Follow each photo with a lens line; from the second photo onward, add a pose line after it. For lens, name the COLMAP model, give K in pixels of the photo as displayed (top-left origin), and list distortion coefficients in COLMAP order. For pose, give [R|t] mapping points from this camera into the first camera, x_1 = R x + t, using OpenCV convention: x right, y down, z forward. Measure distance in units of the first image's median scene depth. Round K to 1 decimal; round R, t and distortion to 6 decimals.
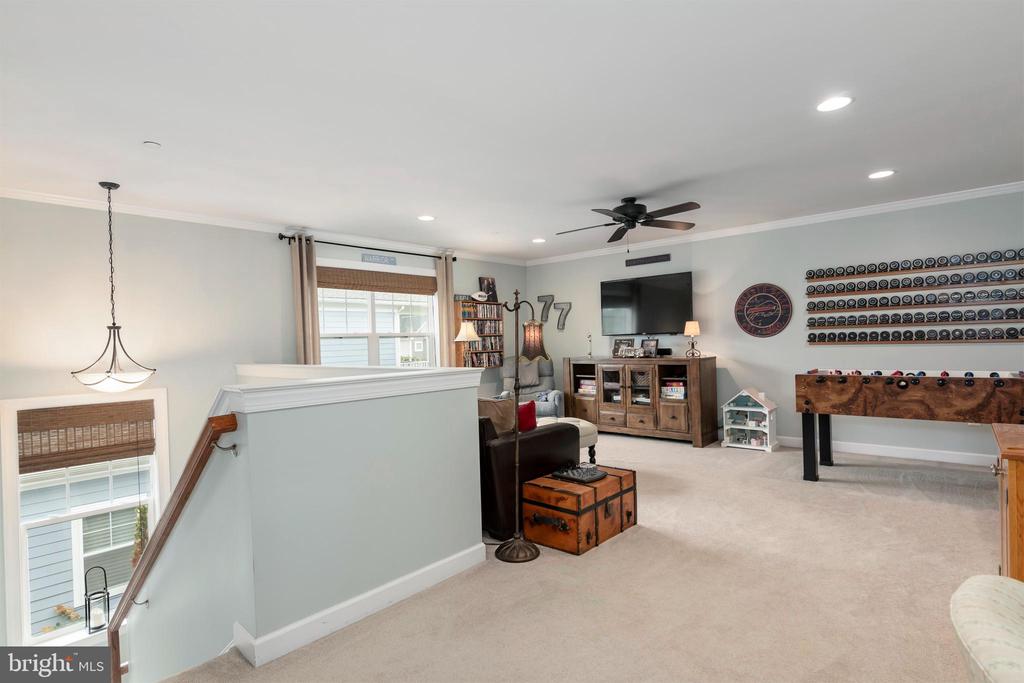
lens RADIAL K [[521.7, 0, 508.3], [0, 521.7, 340.9], [0, 0, 1]] dist [-0.003346, -0.000458]
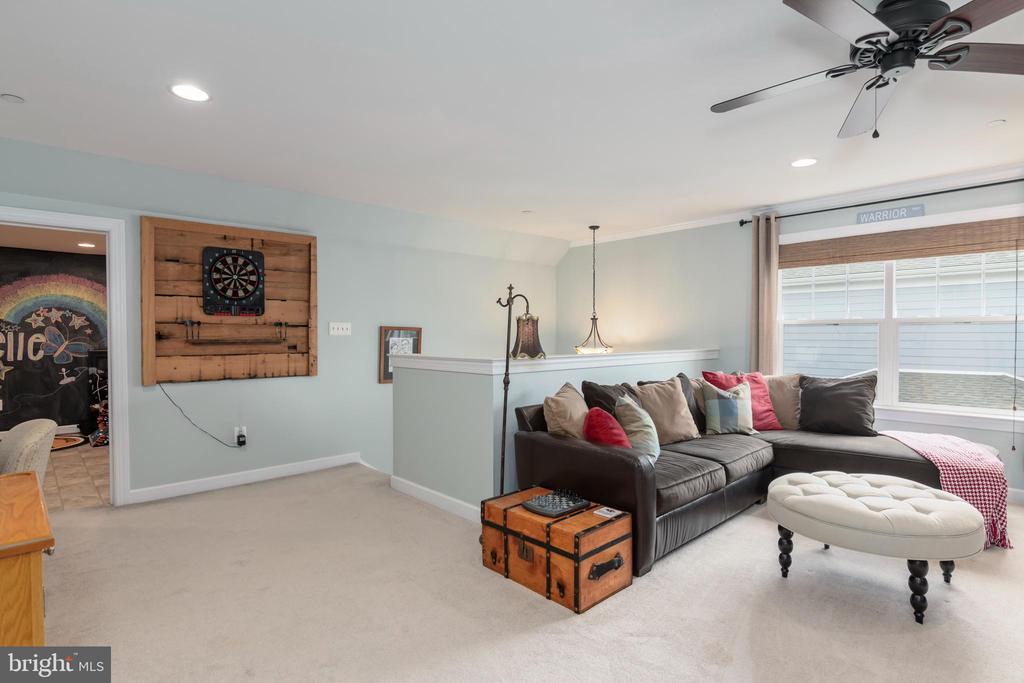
lens RADIAL K [[521.7, 0, 508.7], [0, 521.7, 343.9], [0, 0, 1]] dist [-0.003346, -0.000458]
pose [[-0.079511, 0.047556, -0.995699, 0.947793], [0.004752, 0.998868, 0.047328, -0.029984], [0.996823, -0.000969, -0.079647, 1.009155]]
